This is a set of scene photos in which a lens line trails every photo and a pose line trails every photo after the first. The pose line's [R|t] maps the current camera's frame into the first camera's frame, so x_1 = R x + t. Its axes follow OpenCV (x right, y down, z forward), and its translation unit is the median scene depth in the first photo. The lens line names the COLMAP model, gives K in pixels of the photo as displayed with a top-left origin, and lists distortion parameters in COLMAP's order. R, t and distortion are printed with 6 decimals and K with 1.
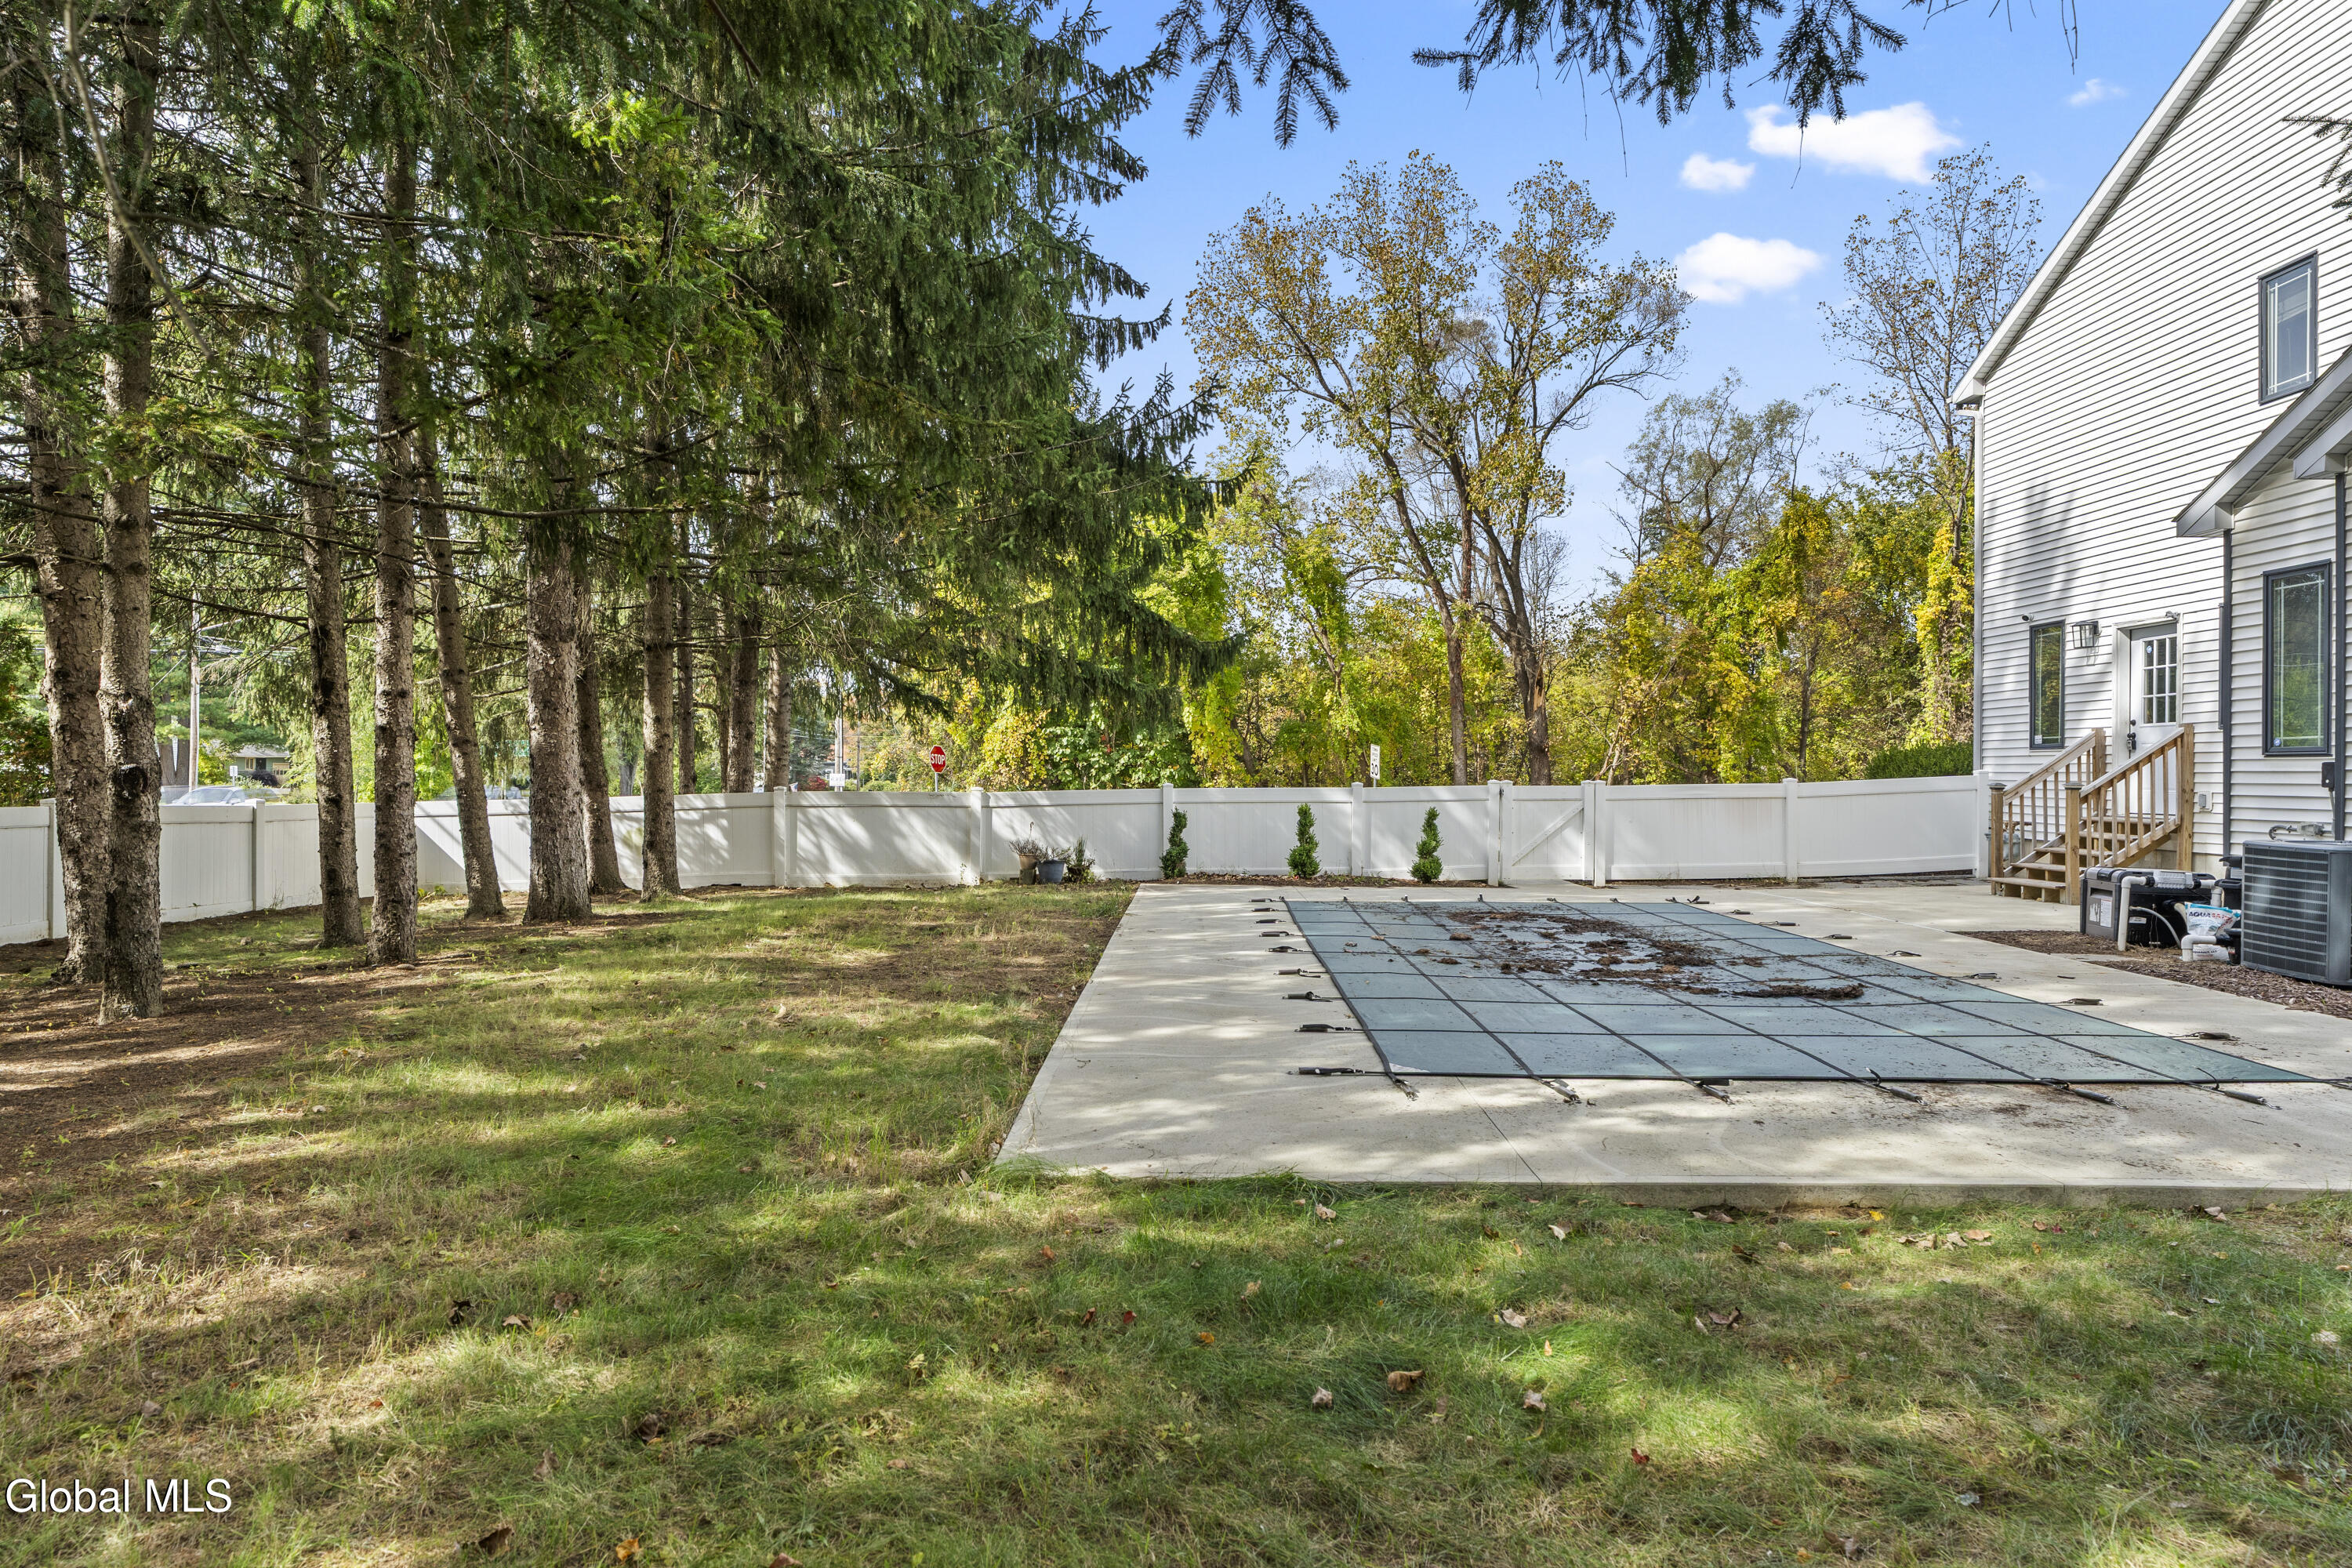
lens RADIAL K [[1338.7, 0, 1179.3], [0, 1338.7, 771.7], [0, 0, 1]] dist [0.007054, -0.000771]
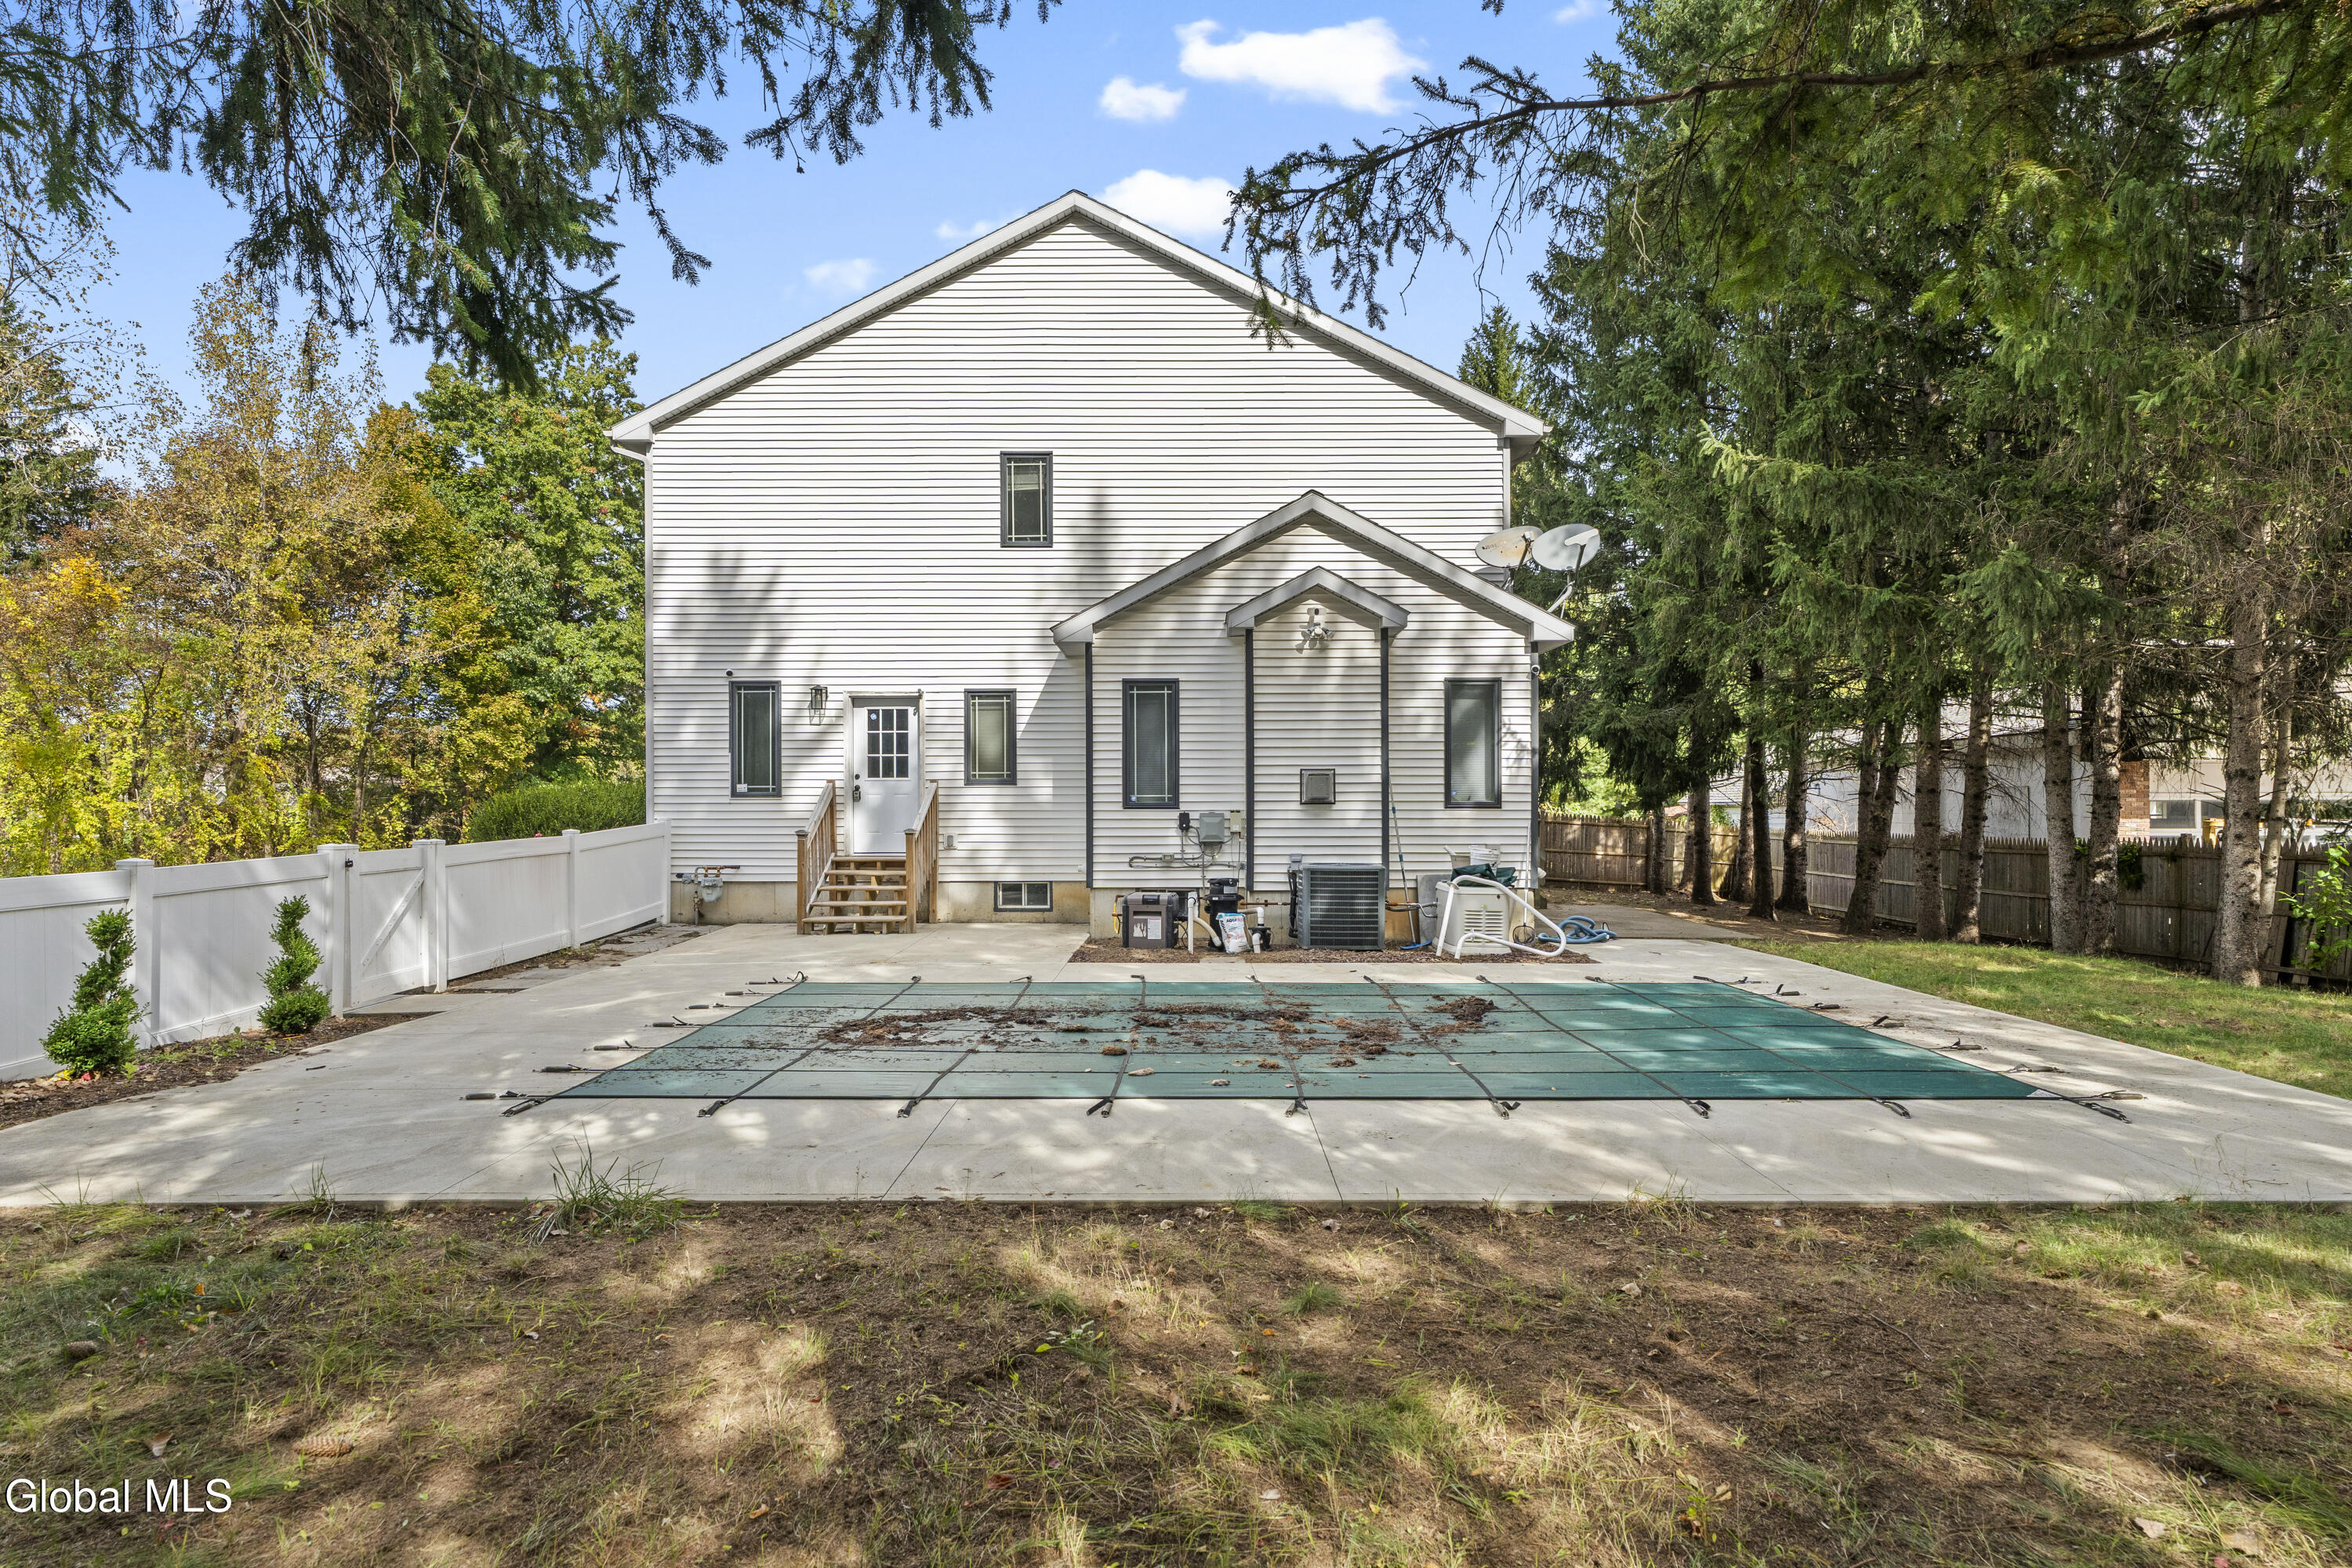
lens RADIAL K [[1203.1, 0, 1160.6], [0, 1203.1, 809.2], [0, 0, 1]] dist [-0.002982, 0.000216]
pose [[-0.006735, -0.007674, 0.999948, -0.313156], [0.001066, 0.999970, 0.007681, -0.013528], [-0.999977, 0.001118, -0.006726, 0.644518]]
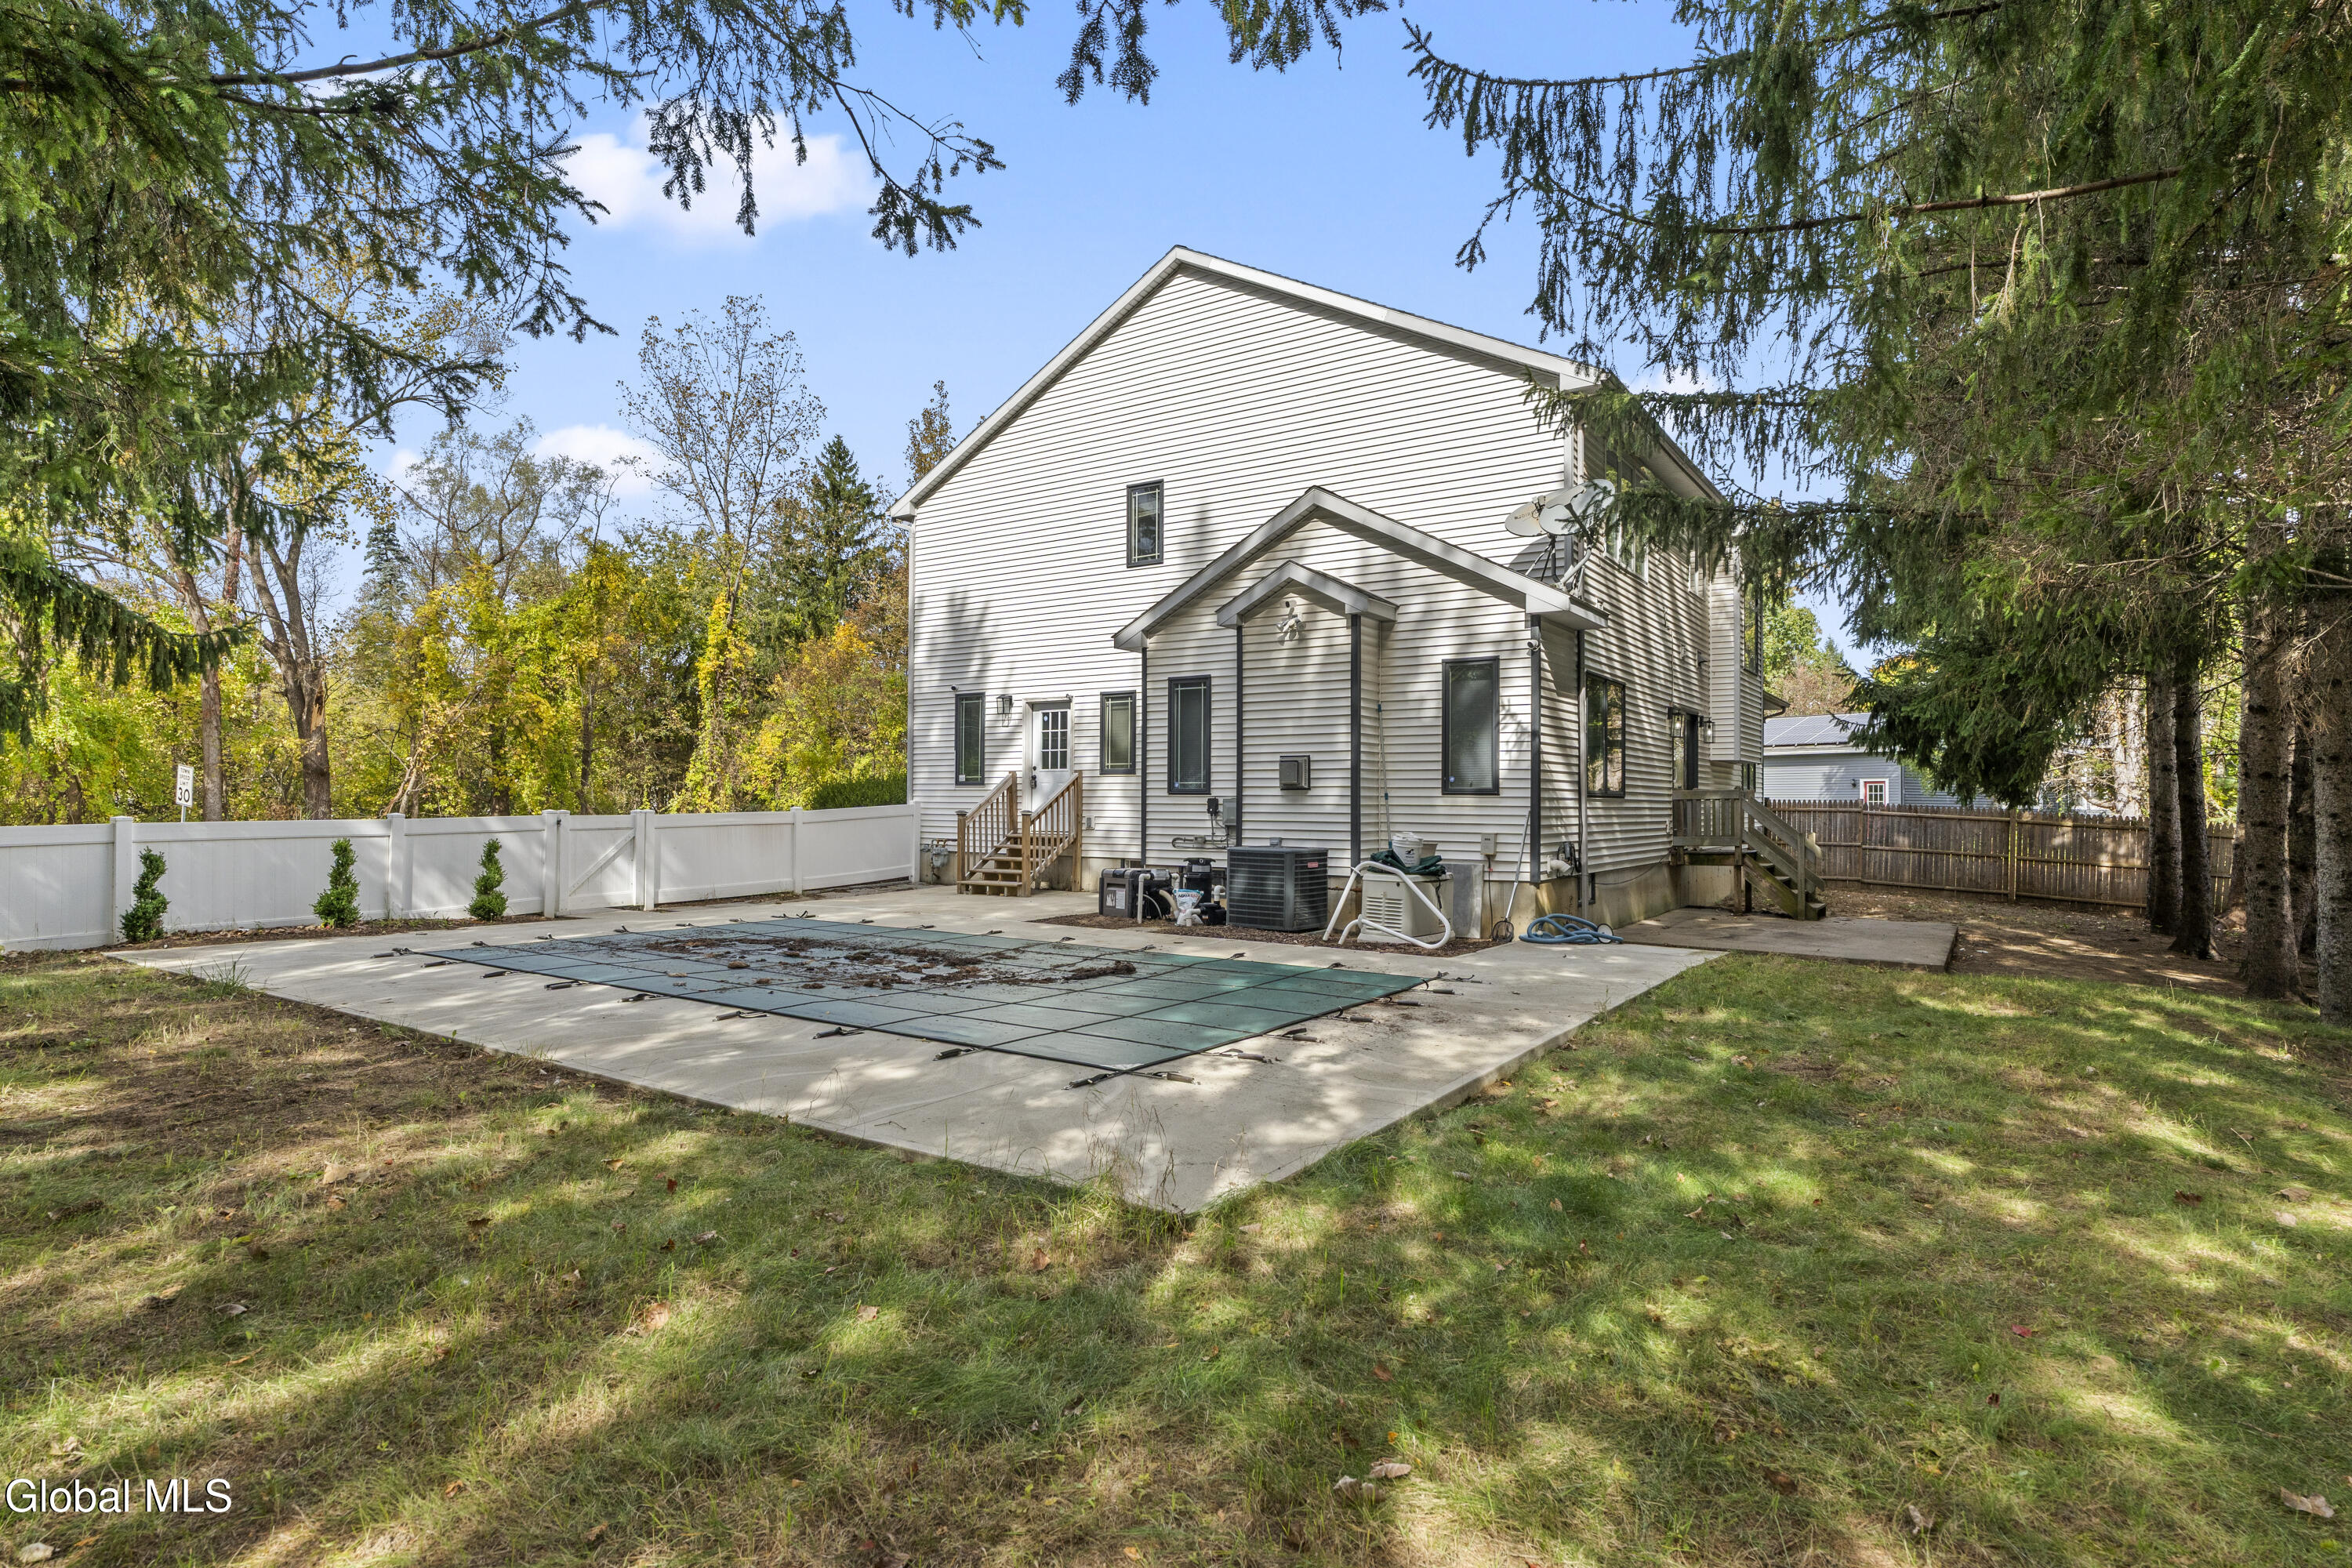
lens RADIAL K [[1203.1, 0, 1171.9], [0, 1203.1, 785.9], [0, 0, 1]] dist [-0.002982, 0.000216]
pose [[0.555607, 0.010819, 0.831374, -0.247260], [-0.004429, 0.999940, -0.010053, -0.004457], [-0.831433, 0.001903, 0.555622, 0.137990]]
